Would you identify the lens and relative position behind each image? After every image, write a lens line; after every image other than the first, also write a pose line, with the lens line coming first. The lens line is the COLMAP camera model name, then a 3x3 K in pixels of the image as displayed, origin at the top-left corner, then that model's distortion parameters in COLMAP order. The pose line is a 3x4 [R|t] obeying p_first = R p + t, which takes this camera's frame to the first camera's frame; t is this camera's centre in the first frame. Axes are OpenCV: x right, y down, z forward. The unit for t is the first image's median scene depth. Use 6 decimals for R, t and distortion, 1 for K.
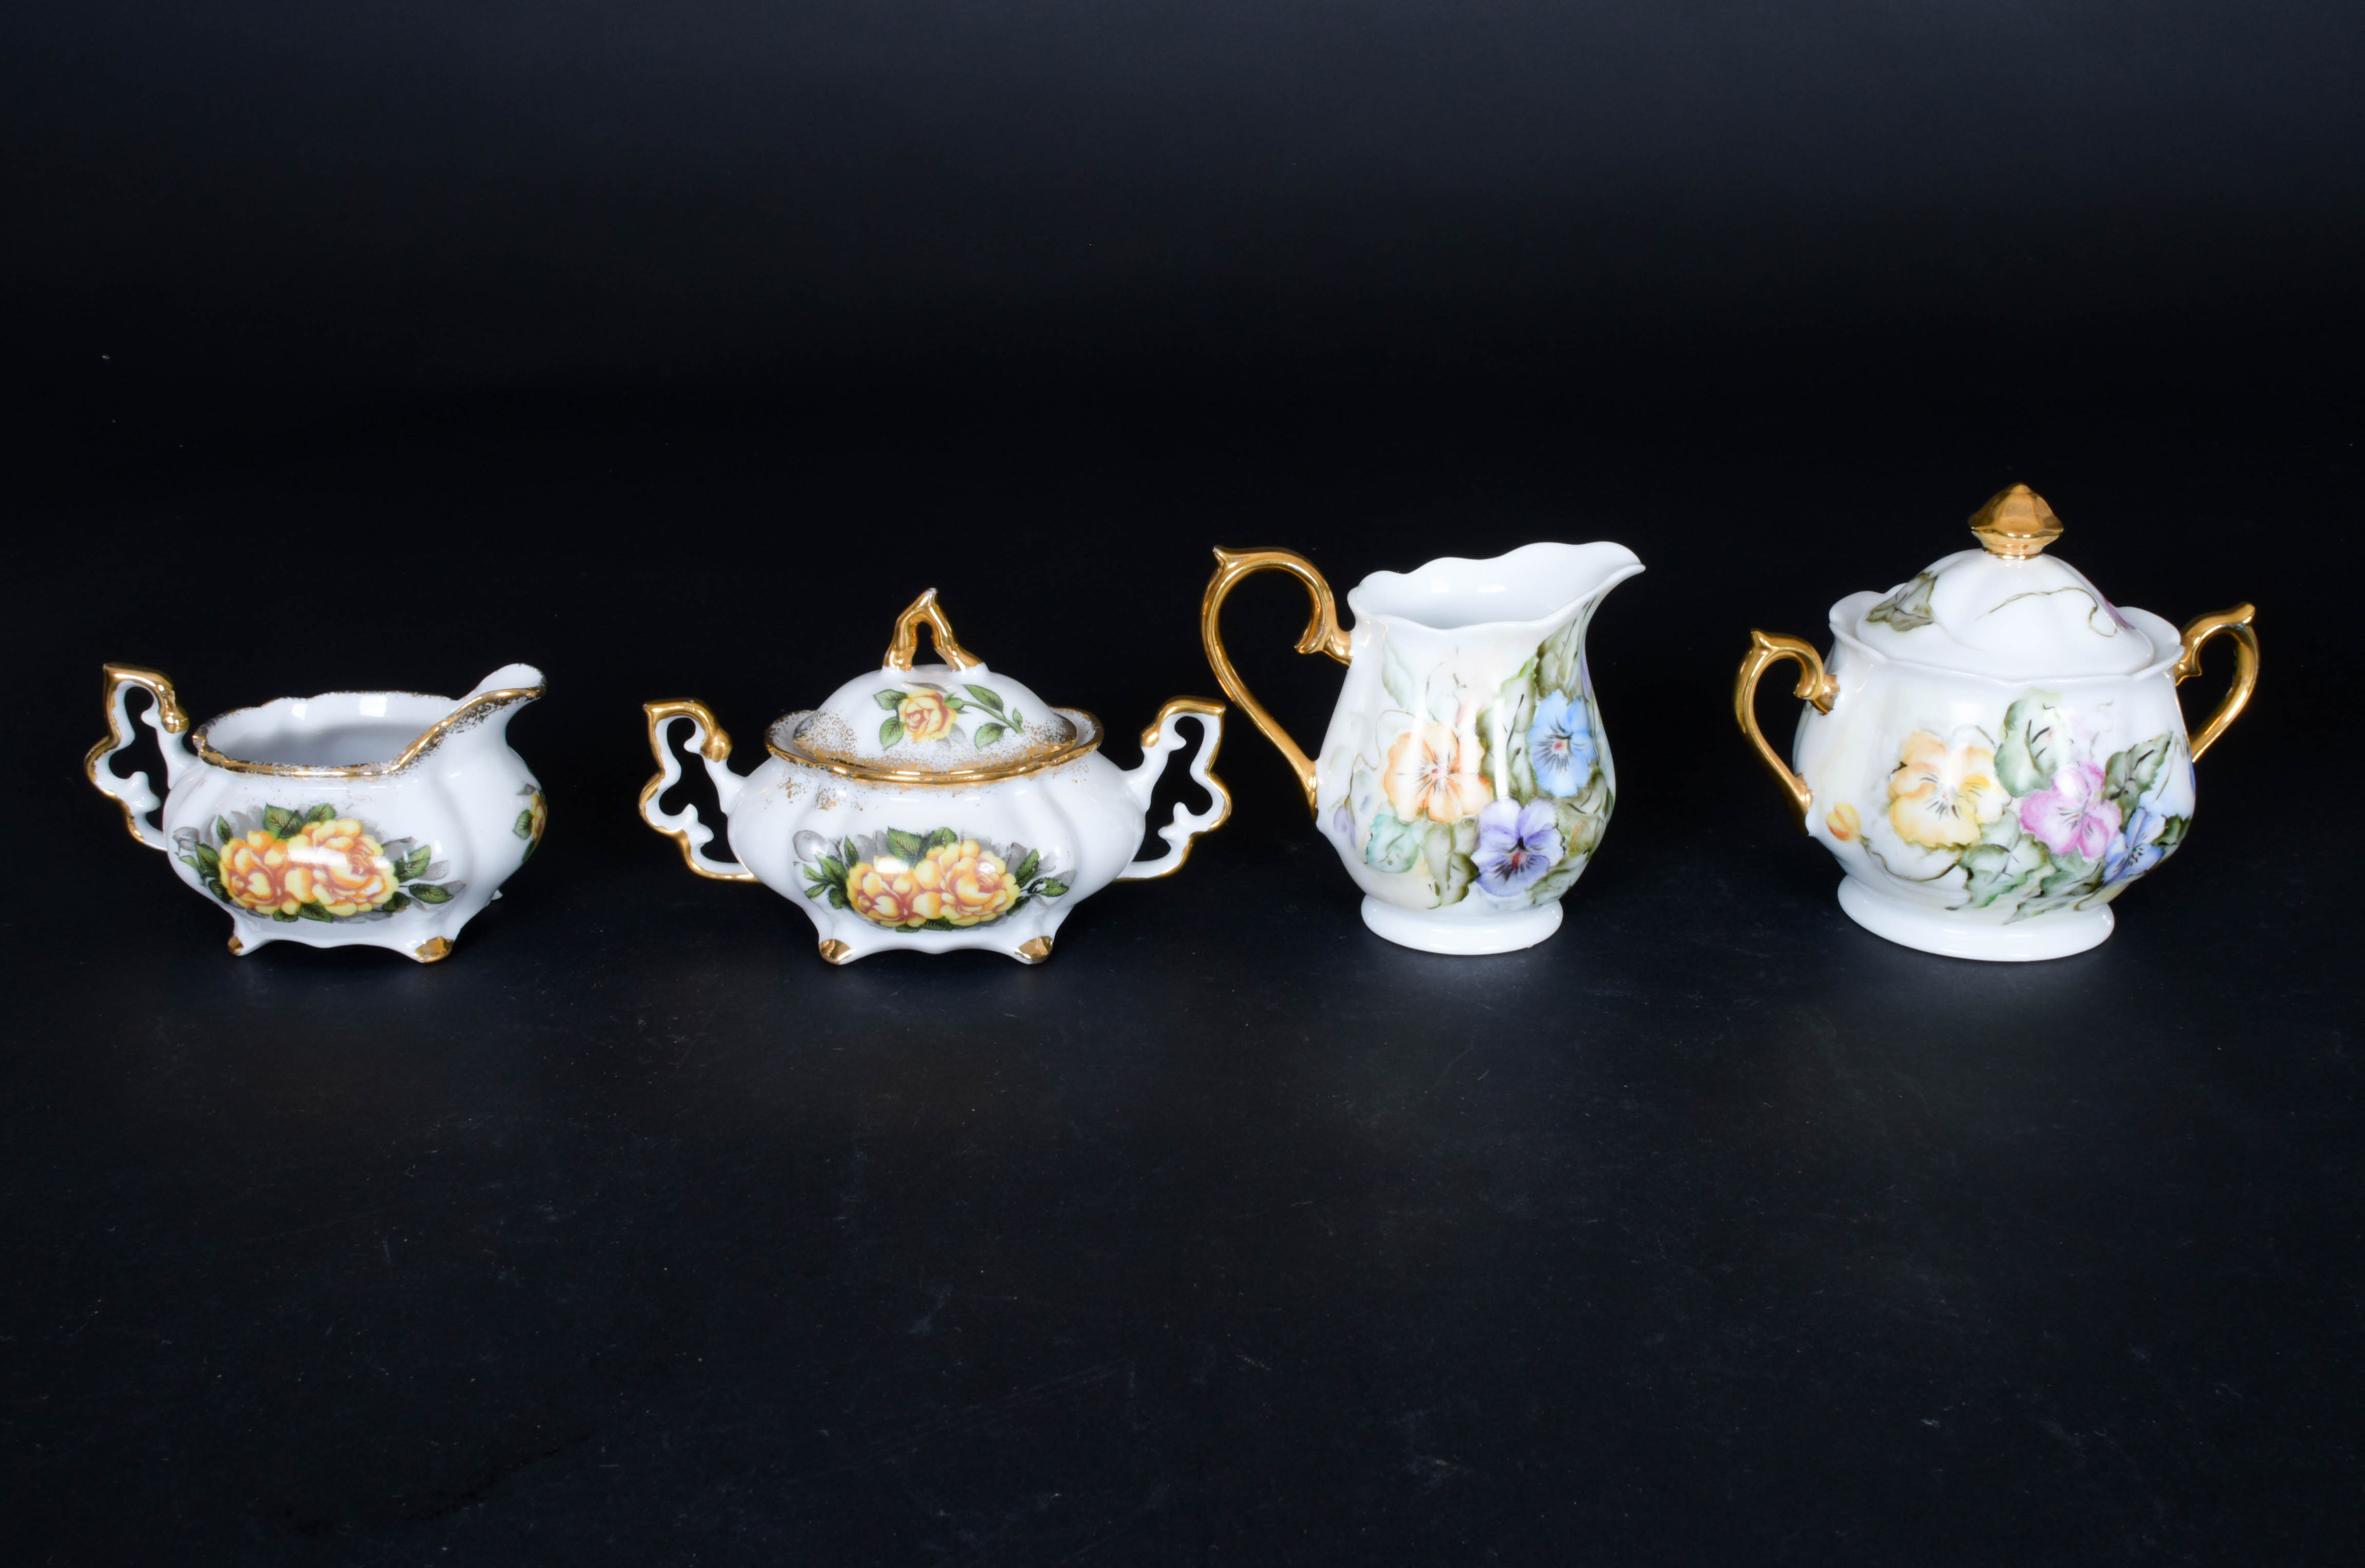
lens RADIAL K [[2826.0, 0, 1208.6], [0, 2826.0, 806.6], [0, 0, 1]] dist [0.028506, 0.000000]
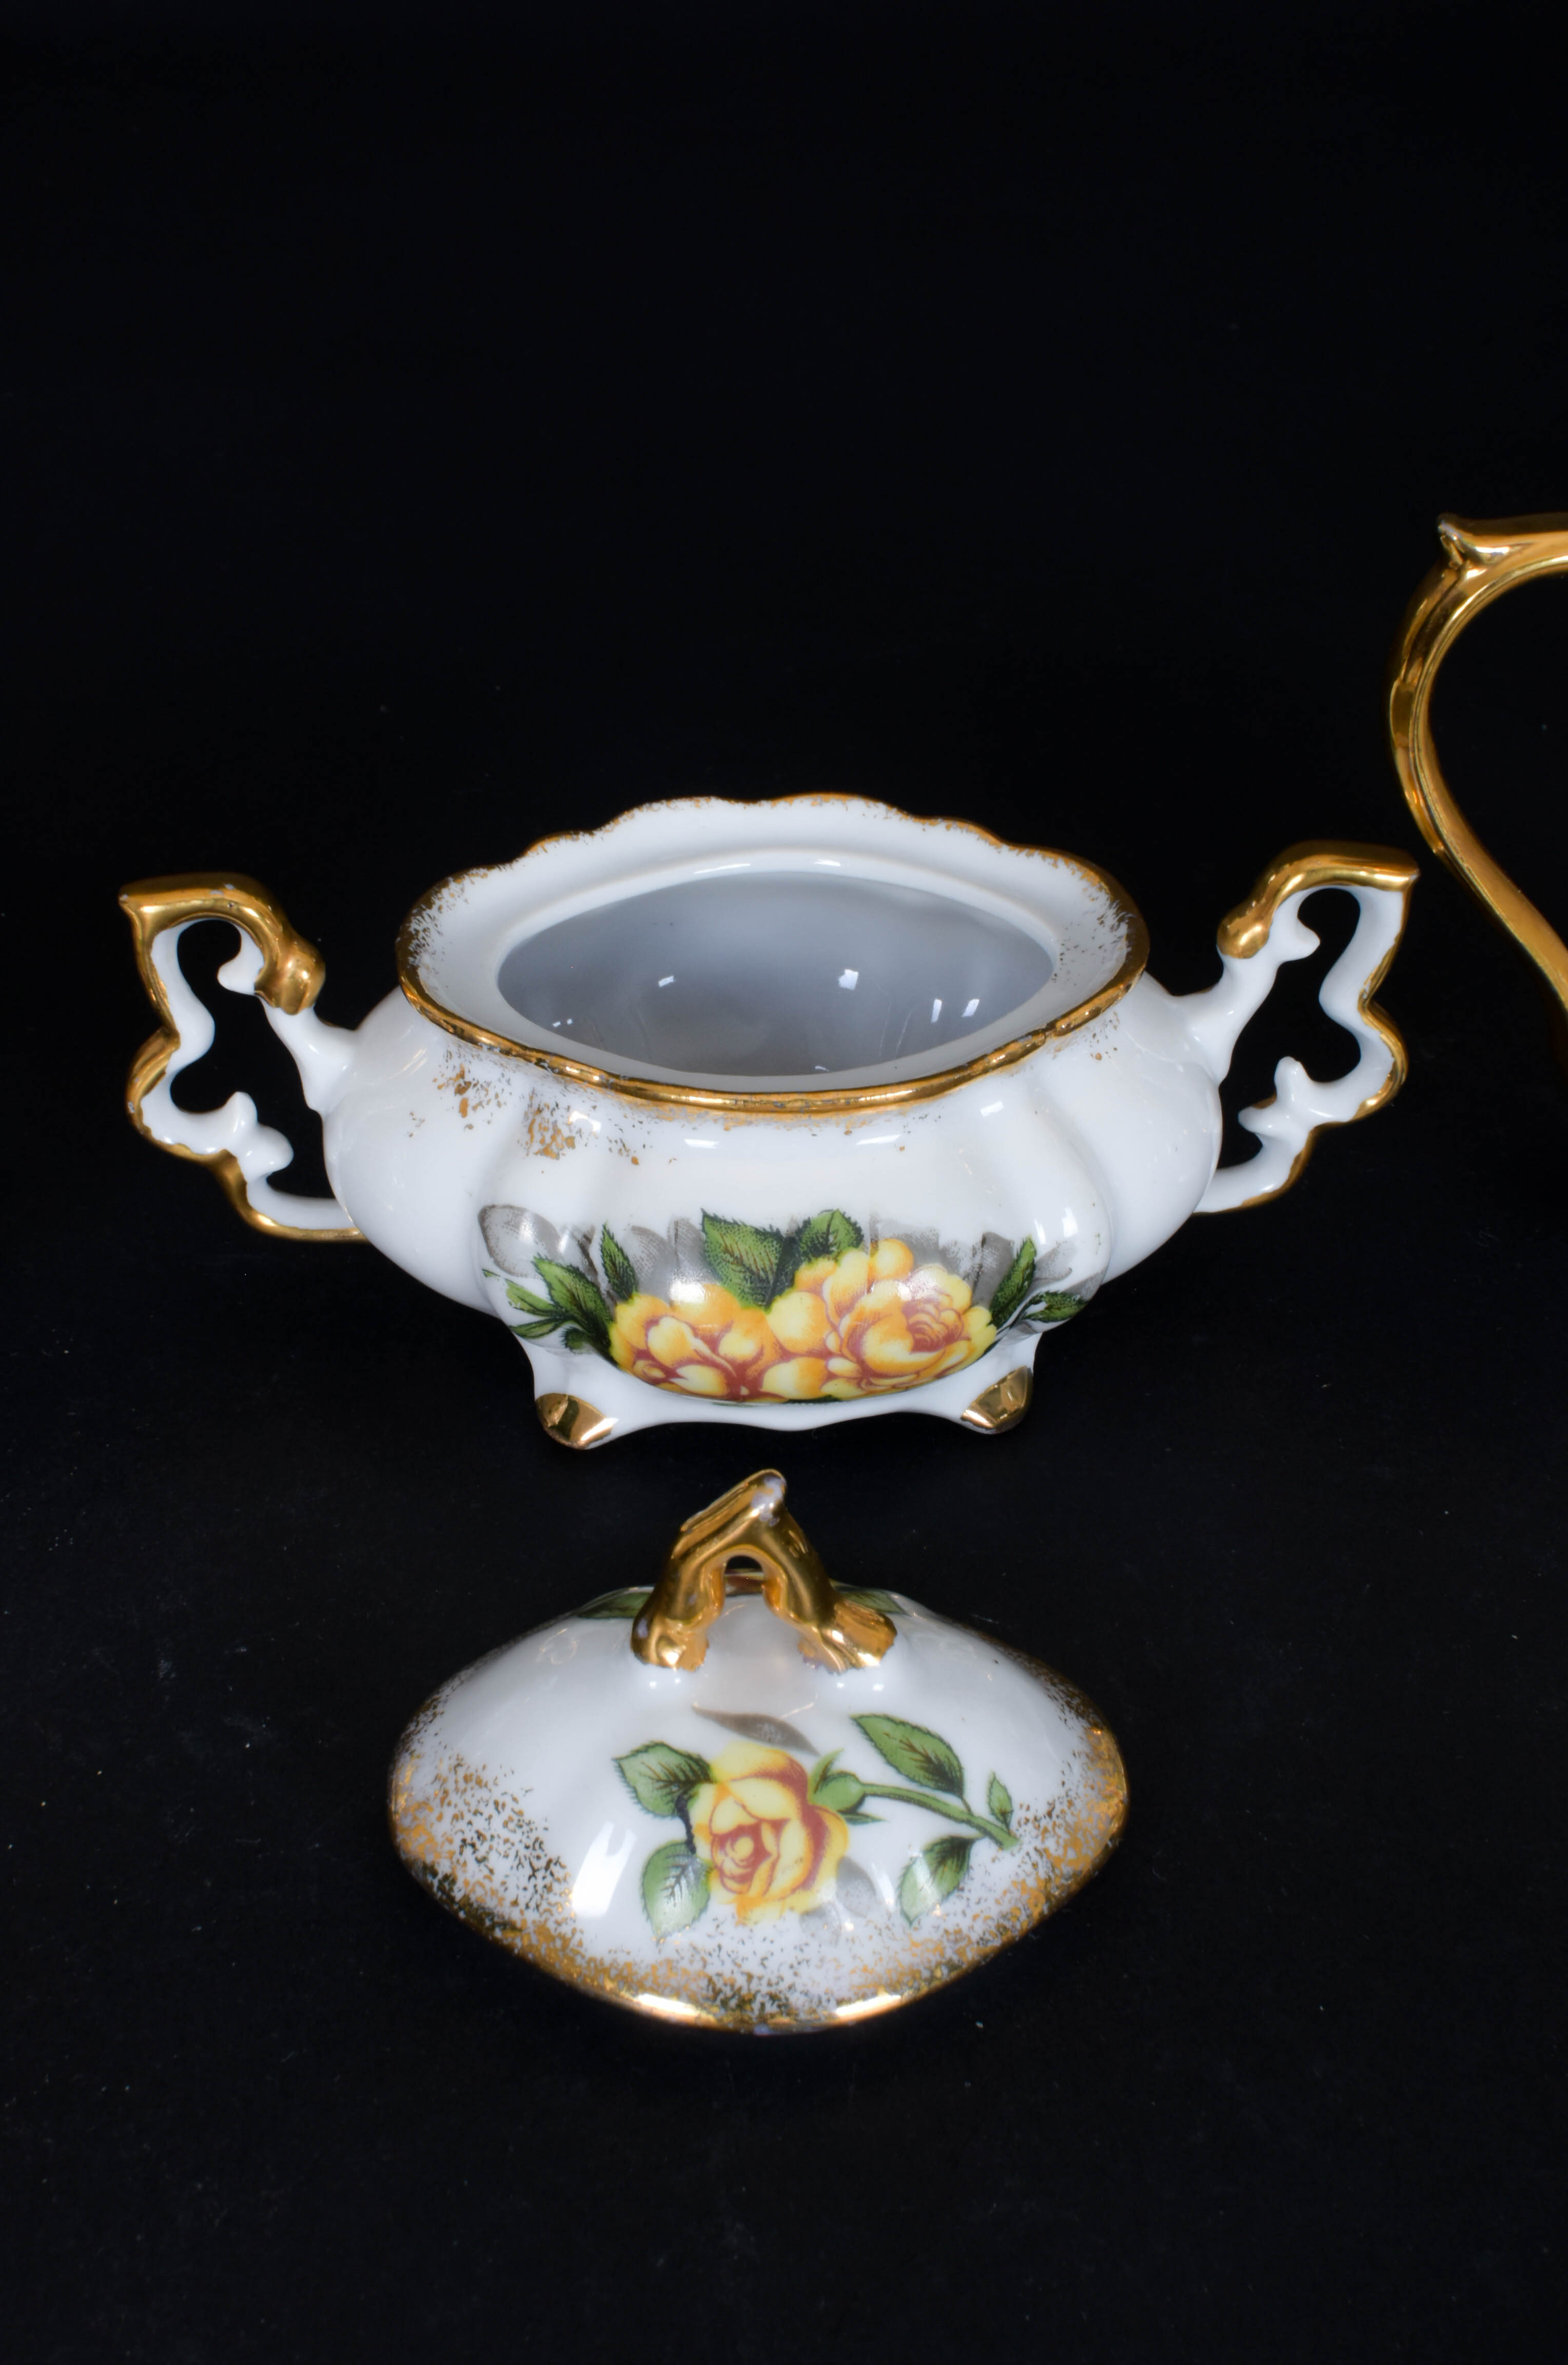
lens RADIAL K [[2826.0, 0, 777.9], [0, 2826.0, 1189.9], [0, 0, 1]] dist [0.028506, 0.000000]
pose [[0.999793, -0.017558, 0.010276, -0.101639], [0.014399, 0.967554, 0.252254, -0.101092], [-0.014372, -0.252054, 0.967607, 0.555356]]
